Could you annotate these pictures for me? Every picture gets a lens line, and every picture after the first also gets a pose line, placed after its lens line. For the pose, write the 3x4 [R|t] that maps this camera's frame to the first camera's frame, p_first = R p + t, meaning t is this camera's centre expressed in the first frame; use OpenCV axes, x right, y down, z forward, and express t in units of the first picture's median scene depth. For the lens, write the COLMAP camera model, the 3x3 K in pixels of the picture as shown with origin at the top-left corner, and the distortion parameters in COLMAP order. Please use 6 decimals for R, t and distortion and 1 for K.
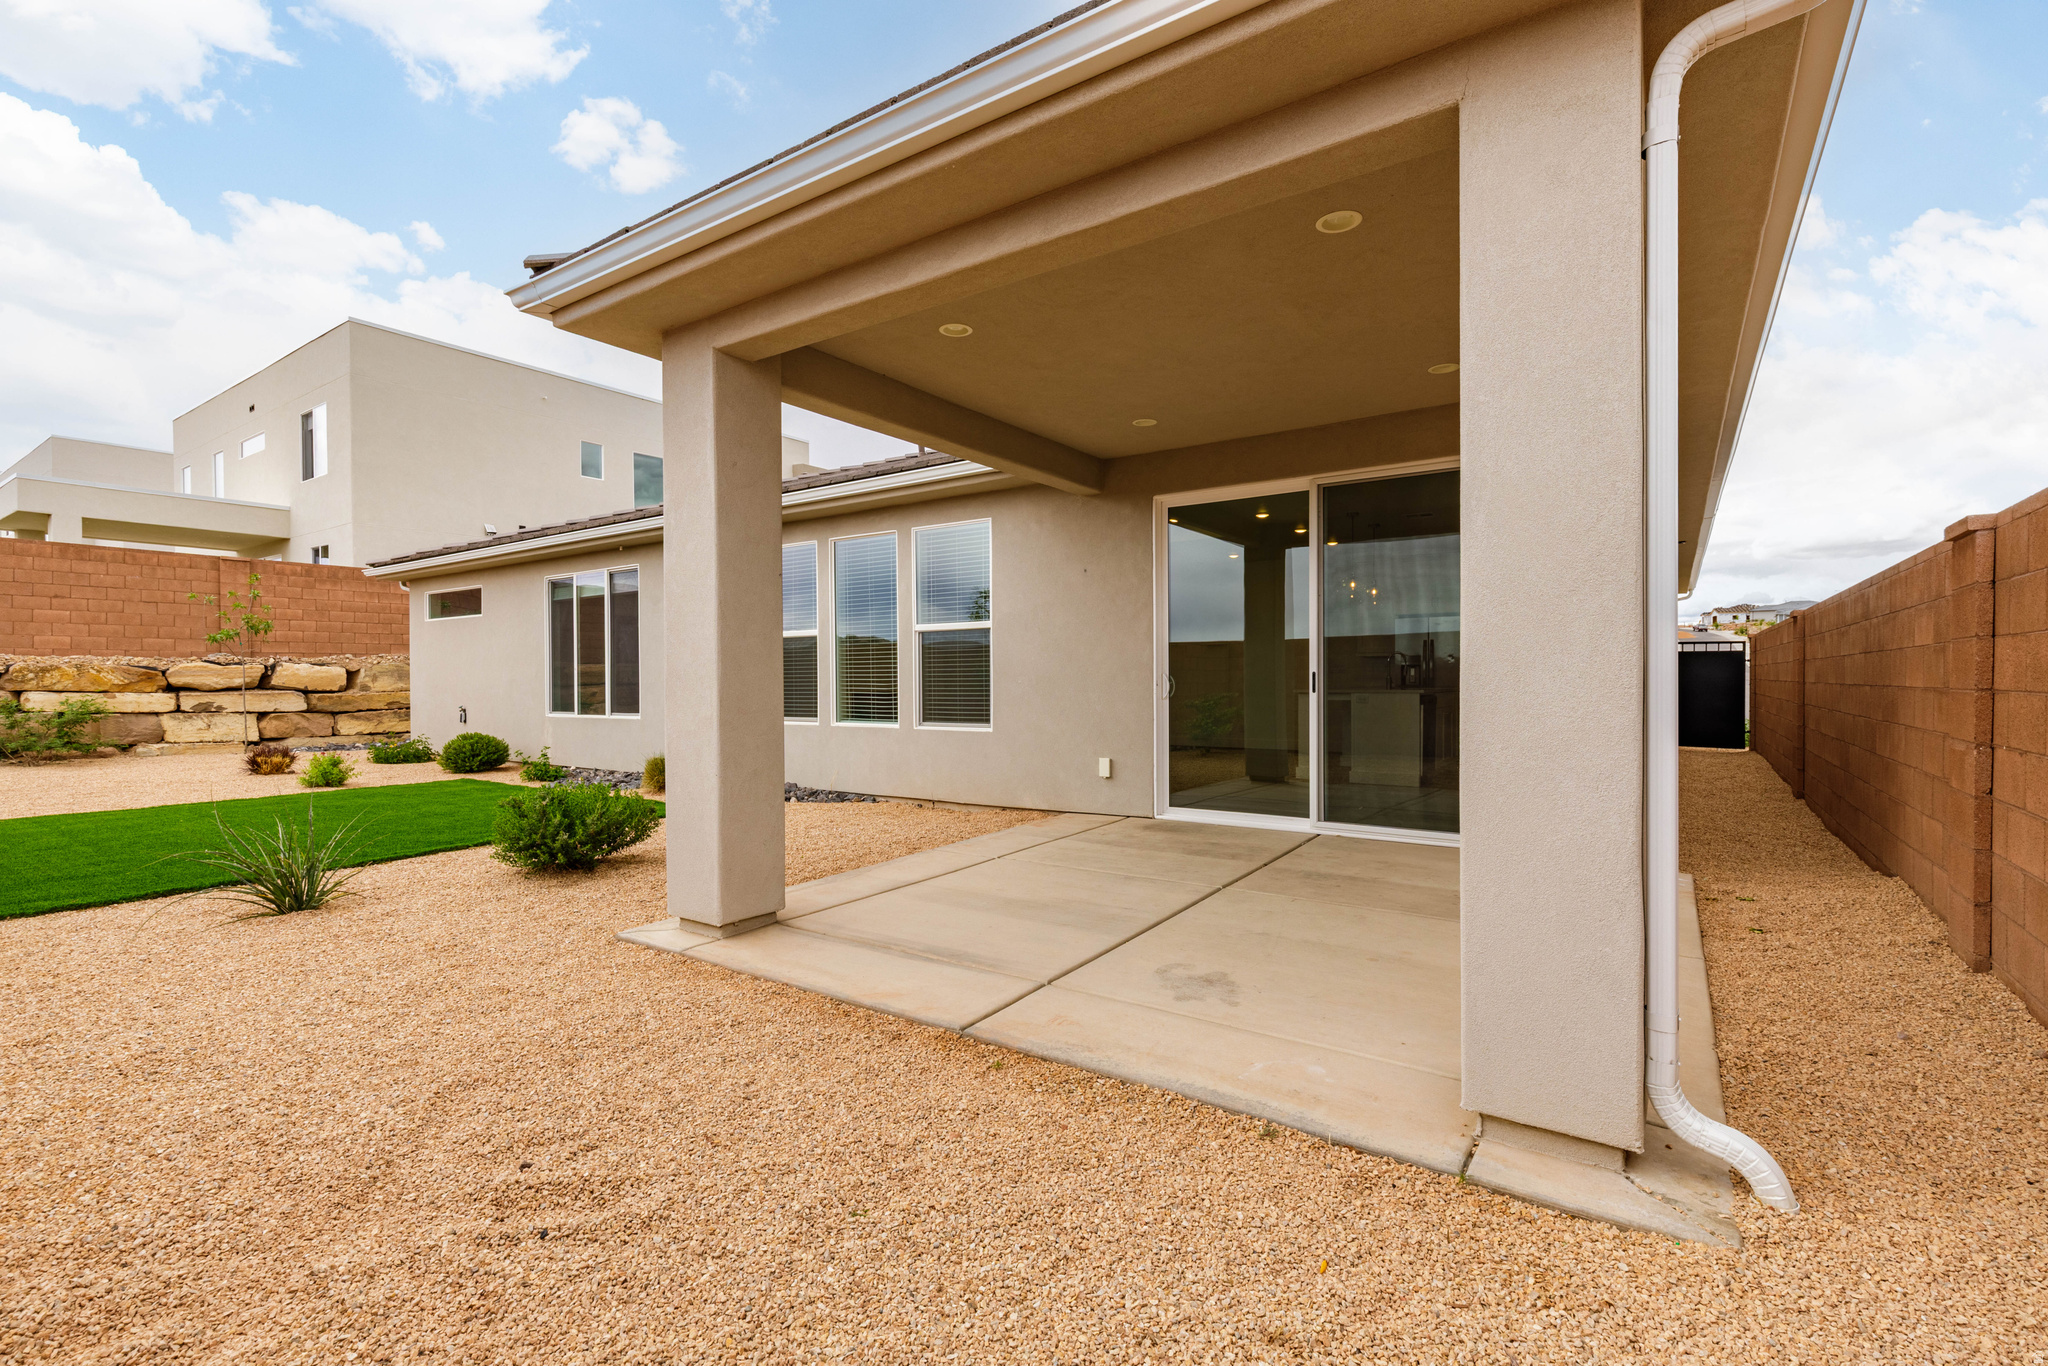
lens RADIAL K [[914.3, 0, 1024.9], [0, 914.3, 683.9], [0, 0, 1]] dist [0.005859, -0.000662]
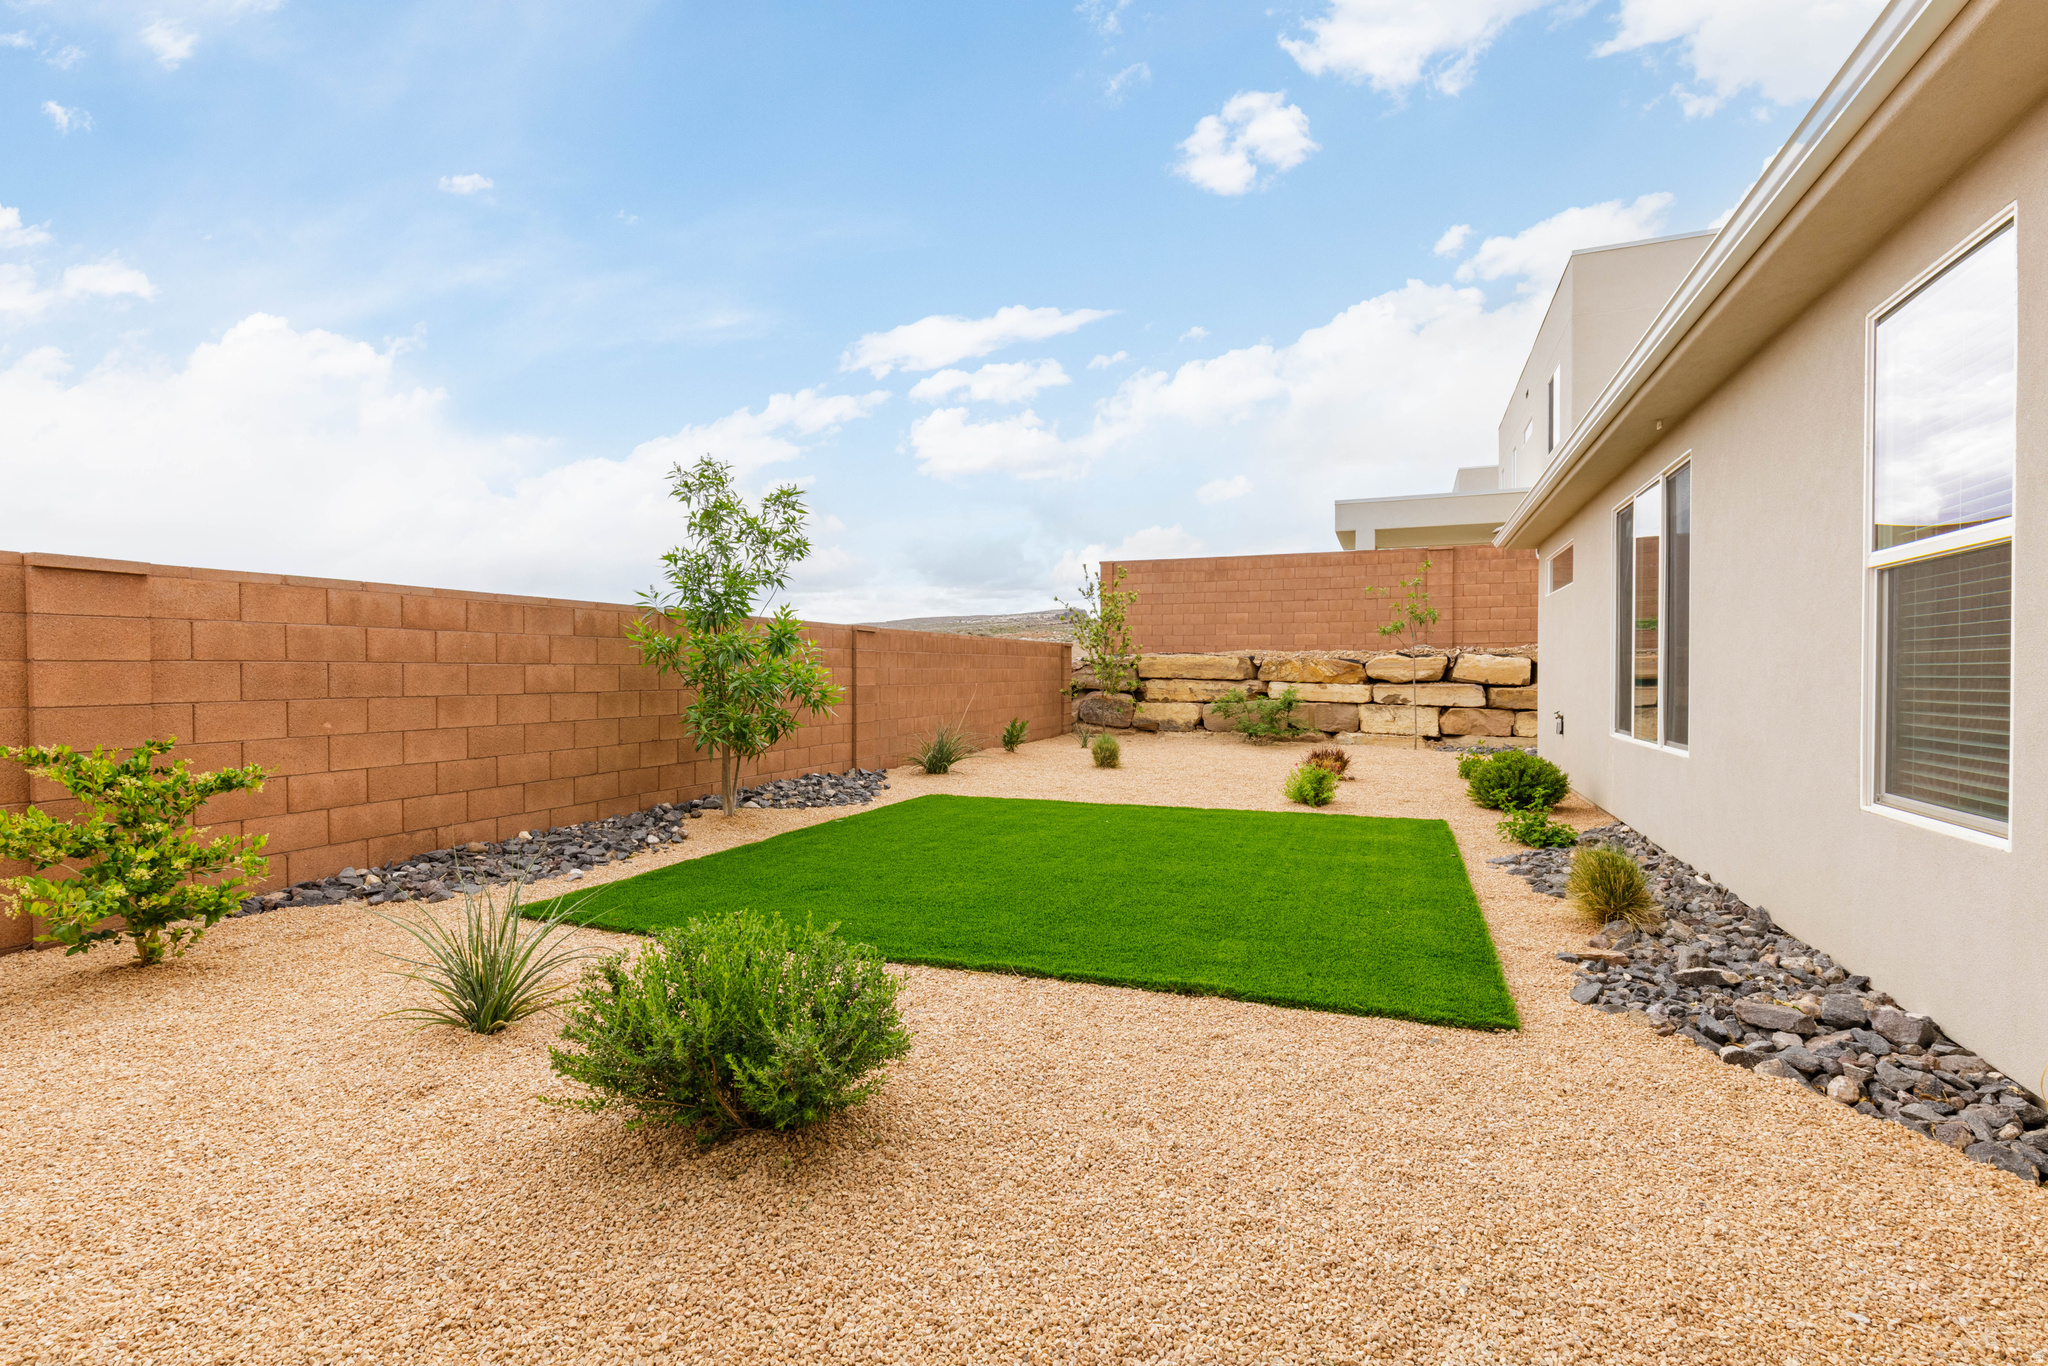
lens RADIAL K [[914.3, 0, 1023.0], [0, 914.3, 678.7], [0, 0, 1]] dist [0.005859, -0.000662]
pose [[0.225077, 0.013066, -0.974253, -0.008425], [-0.005906, 0.999910, 0.012046, -0.007097], [0.974323, 0.003042, 0.225133, 0.386120]]
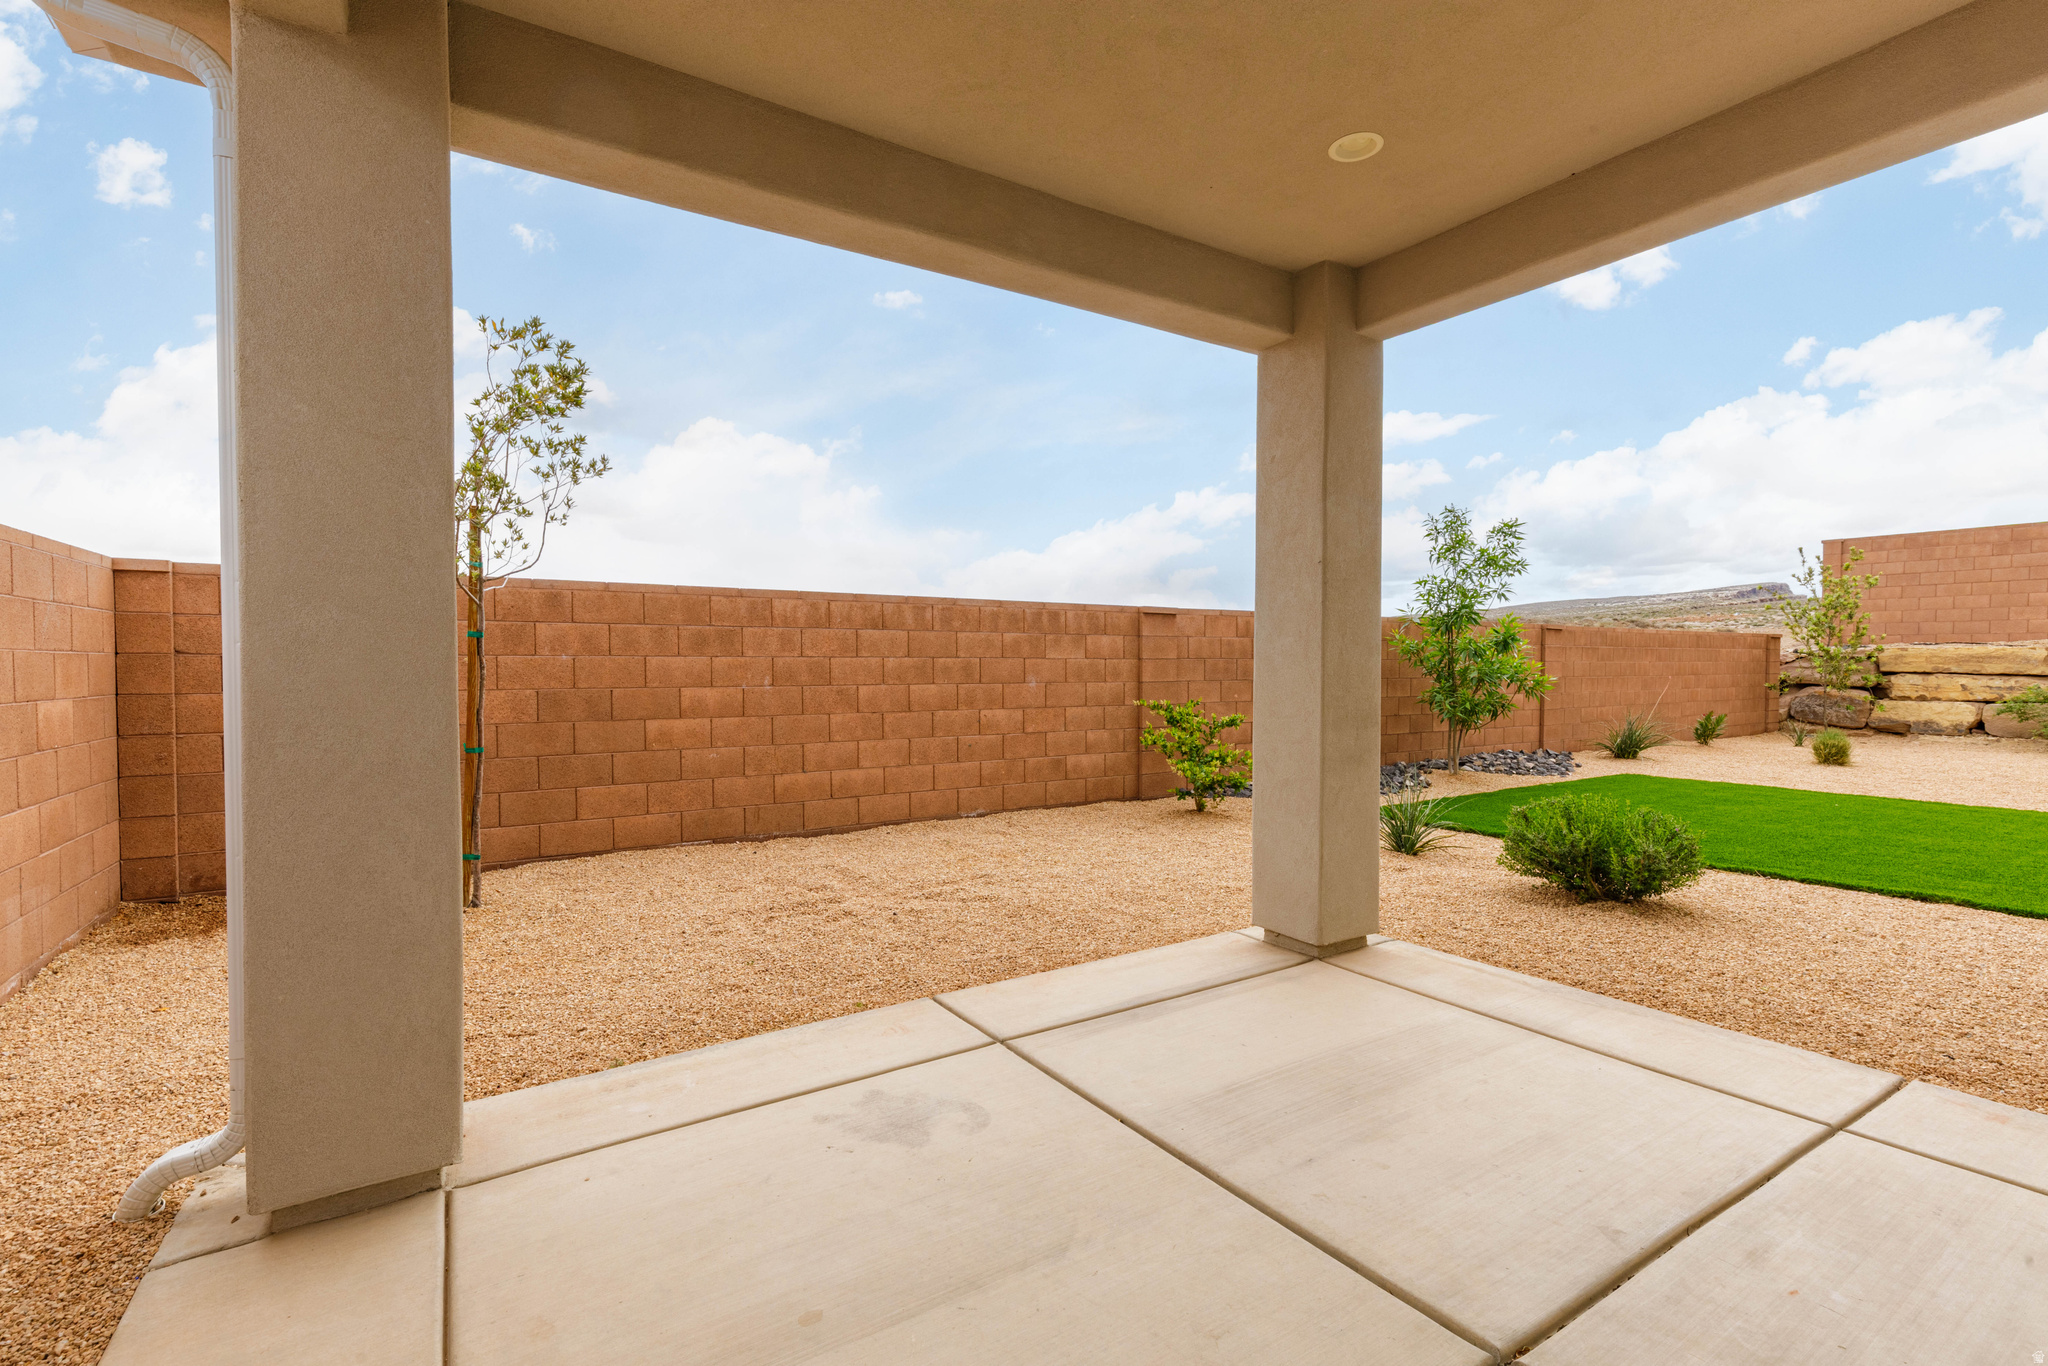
lens RADIAL K [[914.3, 0, 1029.1], [0, 914.3, 682.4], [0, 0, 1]] dist [0.005859, -0.000662]
pose [[-0.384119, 0.024266, -0.922965, 0.186749], [-0.003758, 0.999605, 0.027845, -0.008363], [0.923276, 0.014164, -0.383876, 0.314413]]
